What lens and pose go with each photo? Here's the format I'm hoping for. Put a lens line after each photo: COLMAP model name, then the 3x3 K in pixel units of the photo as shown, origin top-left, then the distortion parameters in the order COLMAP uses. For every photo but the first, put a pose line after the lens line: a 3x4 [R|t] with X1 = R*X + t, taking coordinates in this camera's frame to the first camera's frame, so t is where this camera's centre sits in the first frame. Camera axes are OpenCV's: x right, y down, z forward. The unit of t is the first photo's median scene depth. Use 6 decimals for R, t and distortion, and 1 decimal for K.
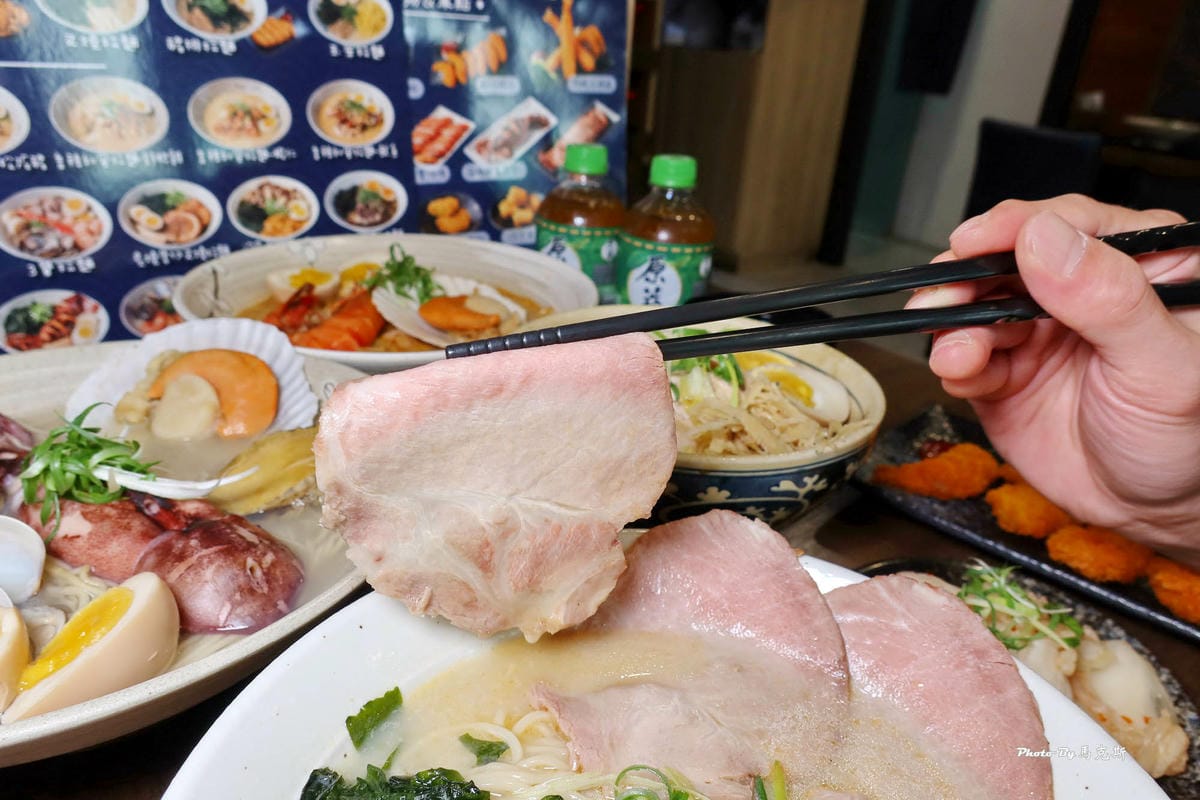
lens RADIAL K [[822.9, 0, 597.6], [0, 822.9, 396.3], [0, 0, 1]] dist [-0.019539, 0.018187]
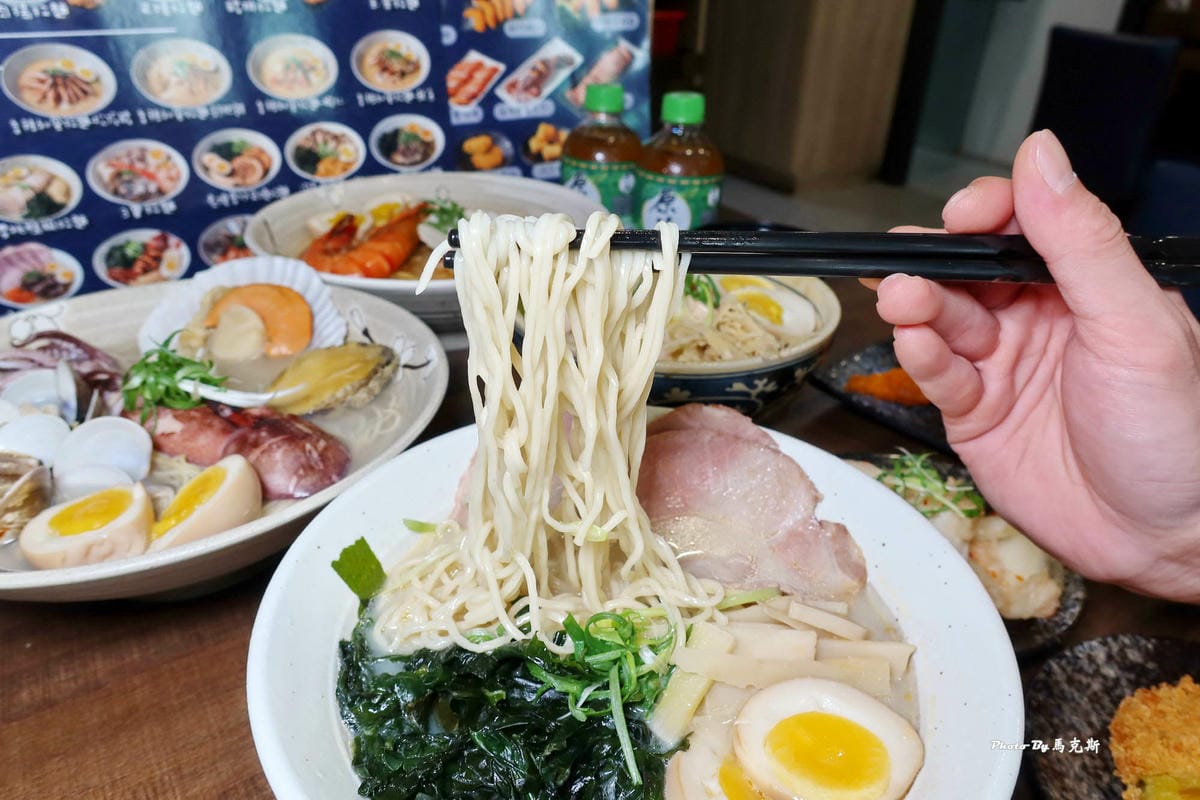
lens RADIAL K [[810.7, 0, 600.0], [0, 810.7, 400.0], [0, 0, 1]] dist [-0.017479, 0.001181]
pose [[0.997534, -0.002092, -0.070151, 0.057693], [0.008851, 0.995324, 0.096189, 0.005903], [0.069622, -0.096573, 0.992888, -0.106068]]
